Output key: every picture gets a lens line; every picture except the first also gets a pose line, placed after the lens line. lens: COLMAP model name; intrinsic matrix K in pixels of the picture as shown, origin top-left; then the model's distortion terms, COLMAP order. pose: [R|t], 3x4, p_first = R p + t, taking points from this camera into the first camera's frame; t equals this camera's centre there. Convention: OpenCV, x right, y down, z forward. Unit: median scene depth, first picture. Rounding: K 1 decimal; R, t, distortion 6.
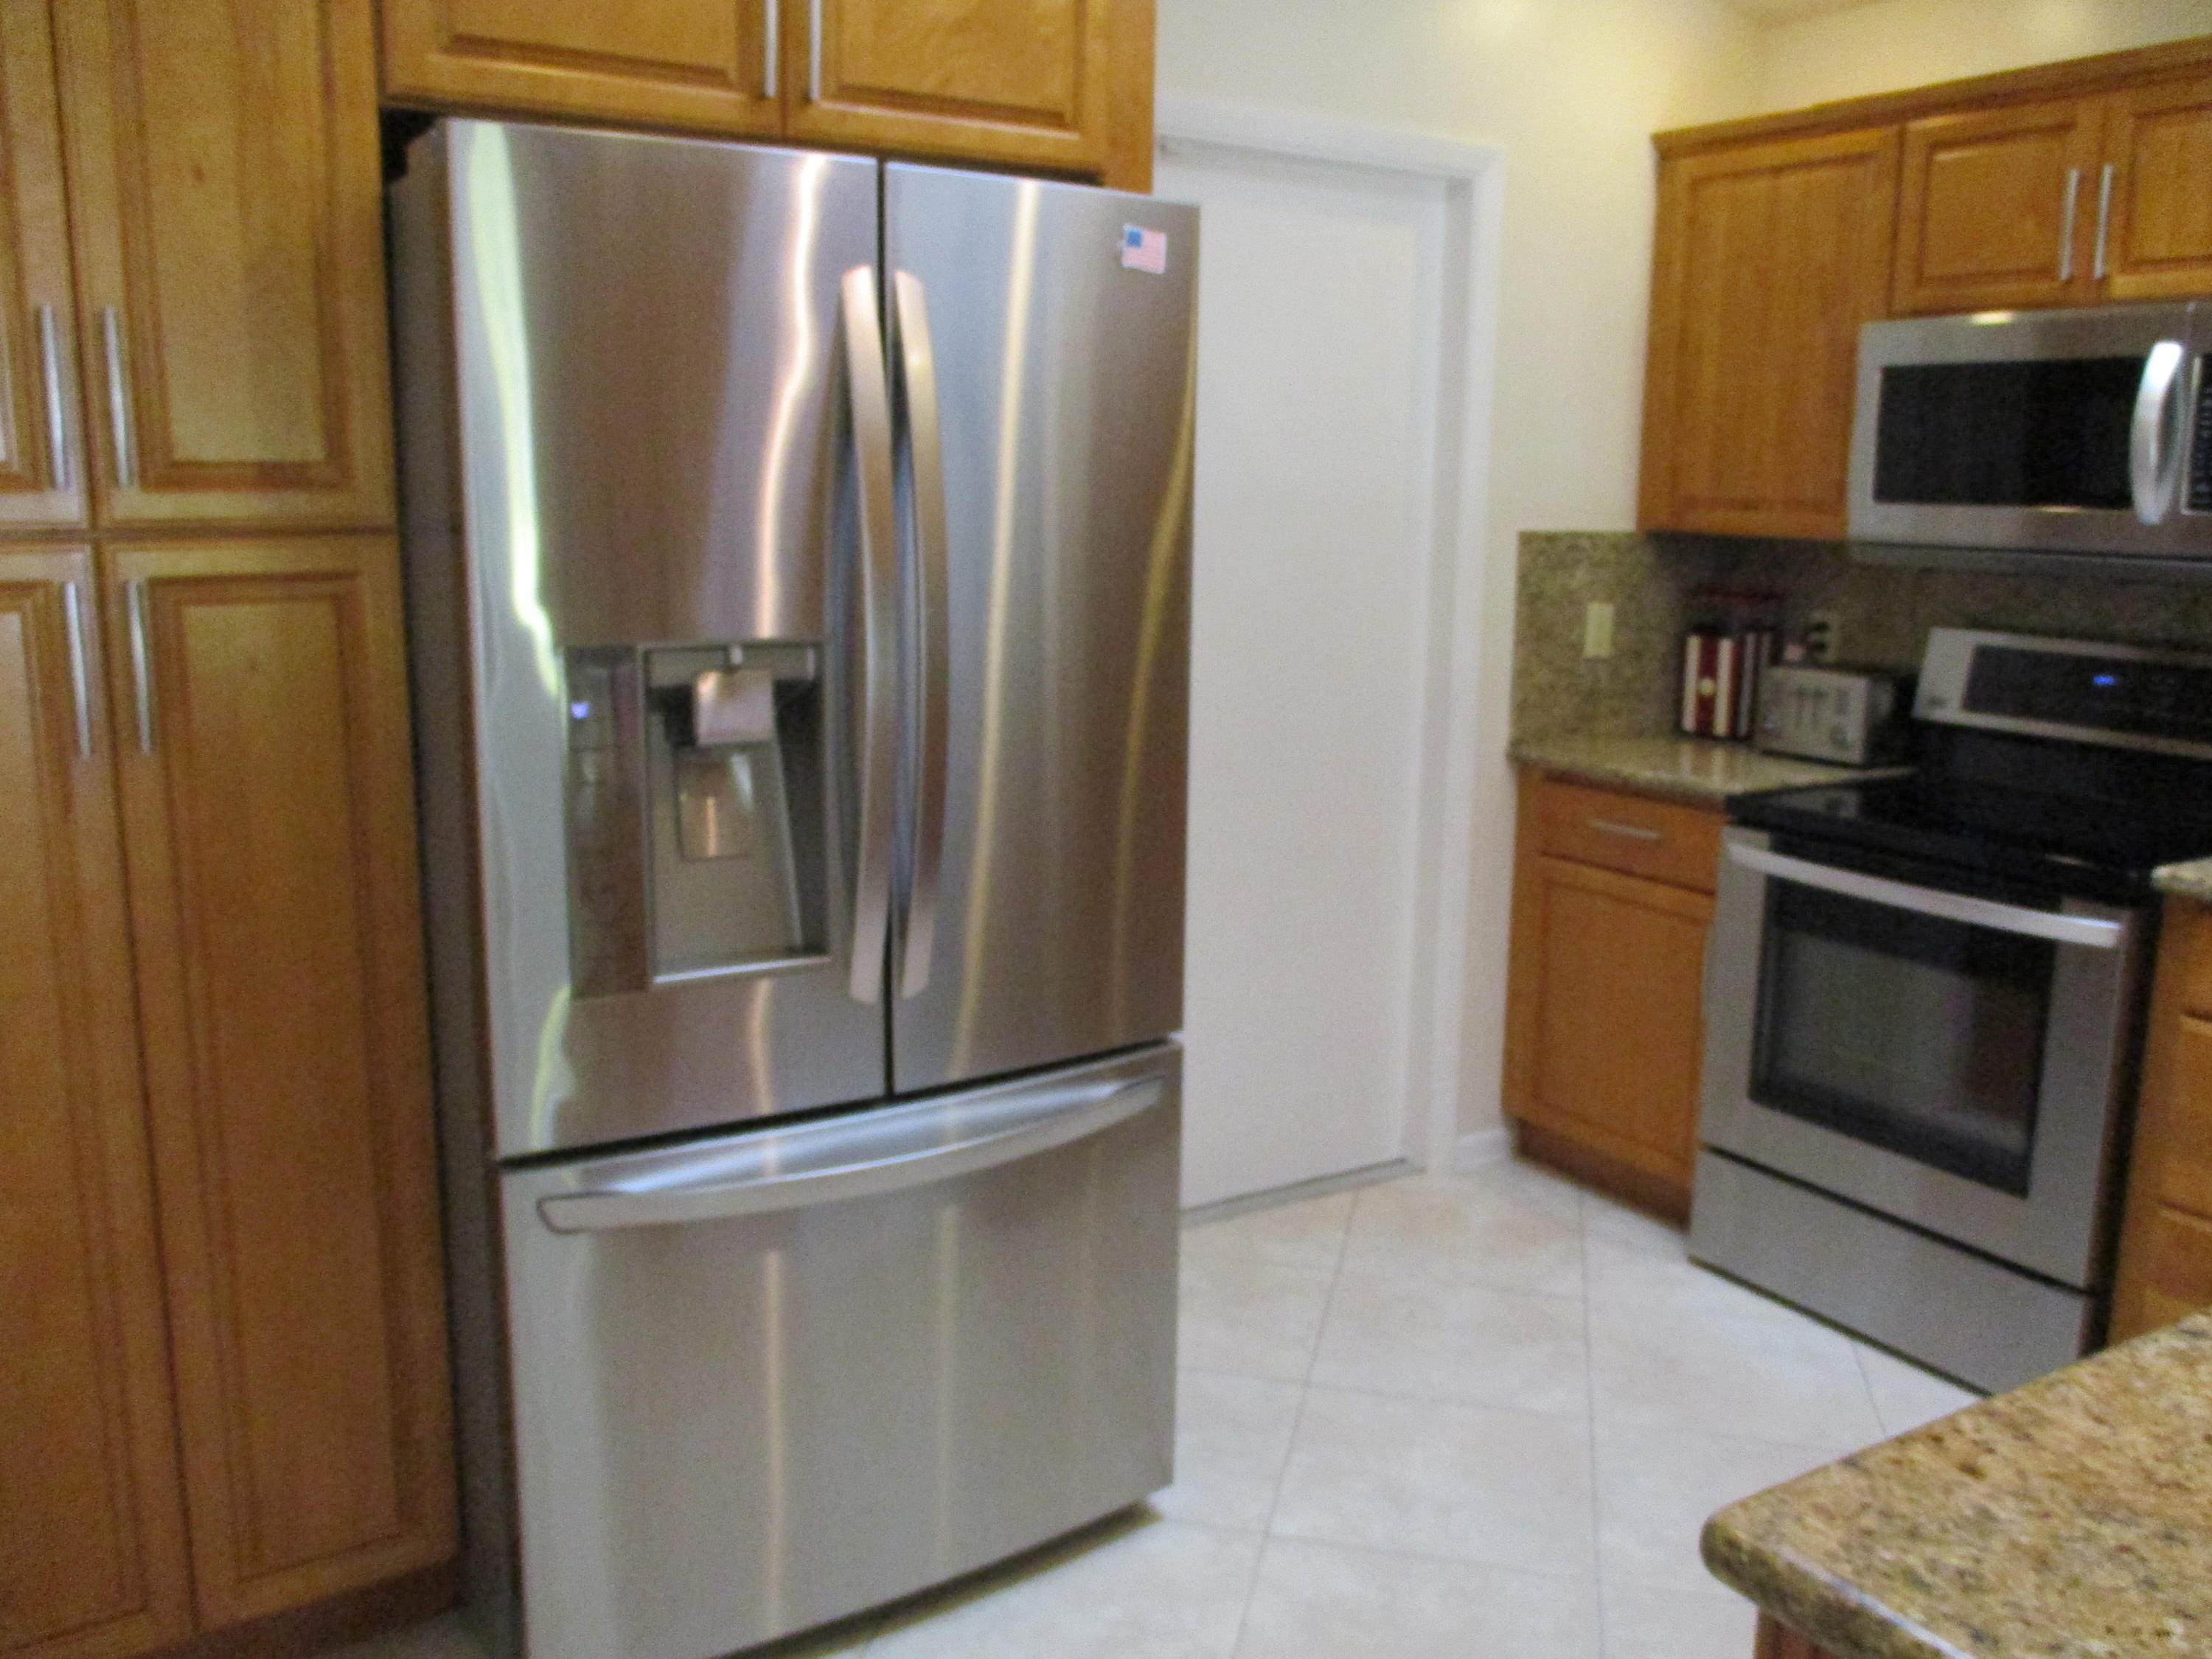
lens RADIAL K [[1890.4, 0, 1113.4], [0, 1890.4, 799.2], [0, 0, 1]] dist [-0.026230, 0.006402]
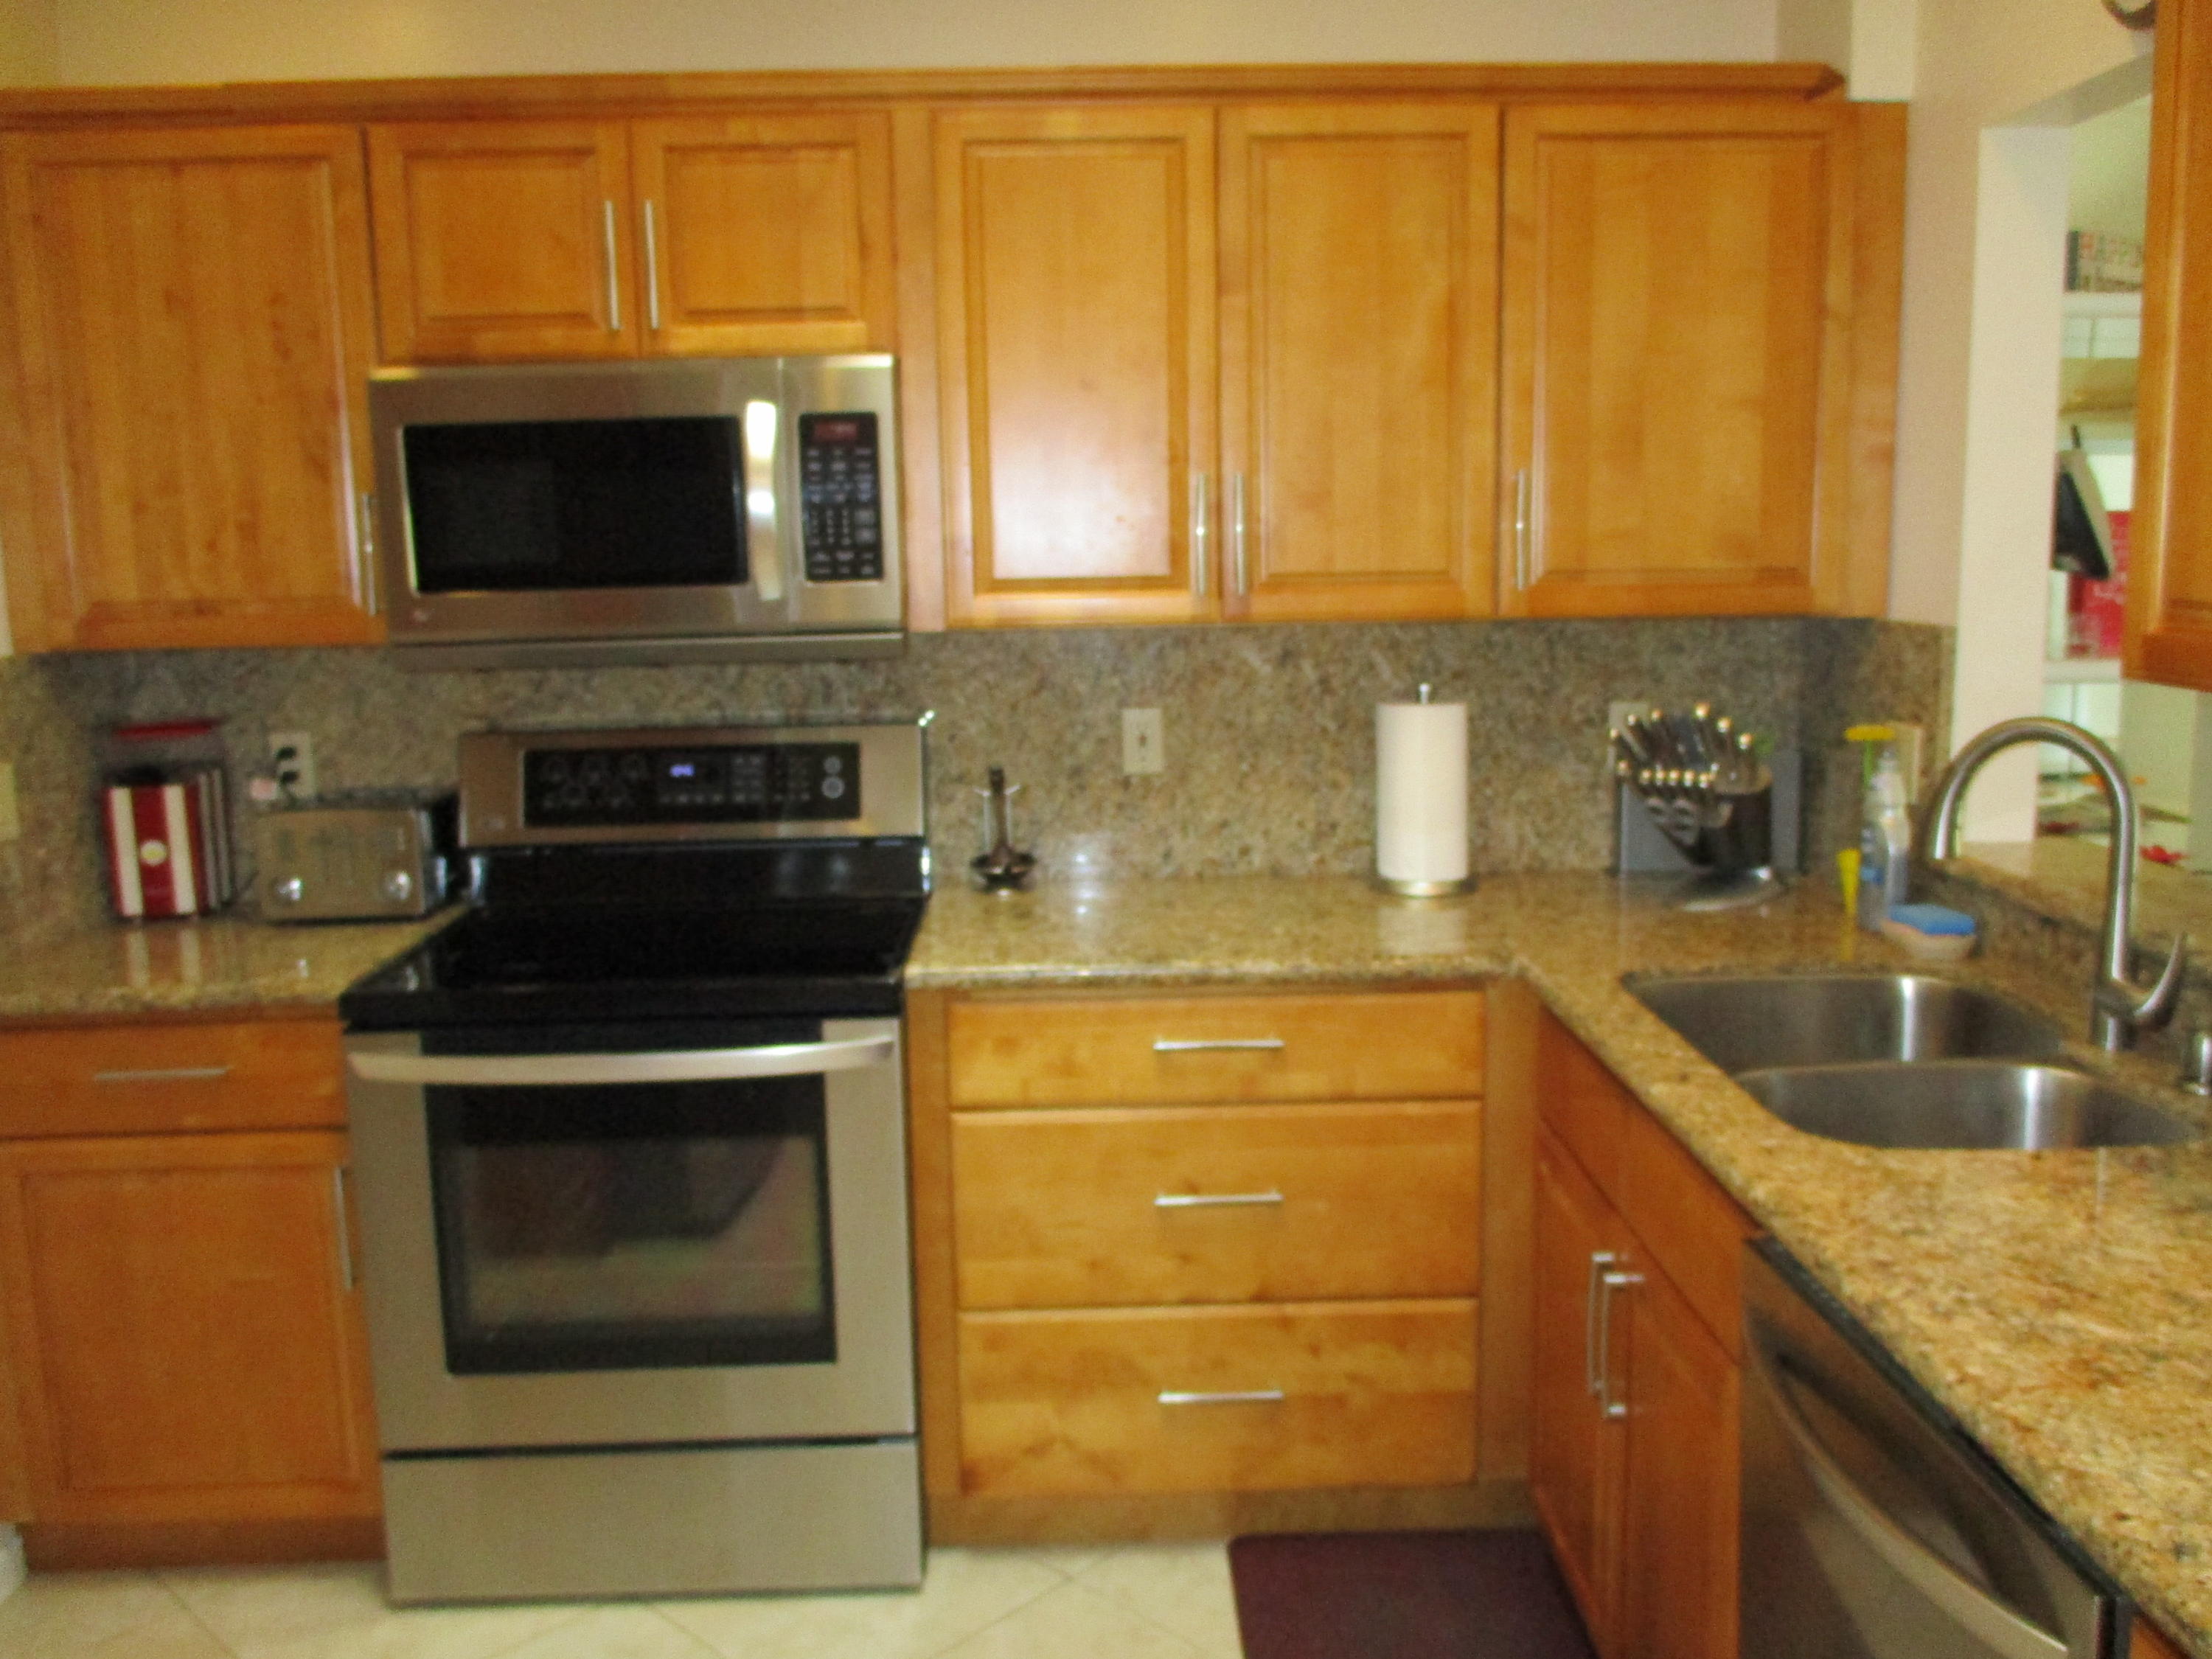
lens RADIAL K [[1890.4, 0, 1113.4], [0, 1890.4, 799.2], [0, 0, 1]] dist [-0.026230, 0.006402]
pose [[0.498474, -0.154757, 0.852979, -0.139281], [0.180555, 0.980893, 0.072449, -0.073624], [-0.847893, 0.117896, 0.516892, 0.330887]]
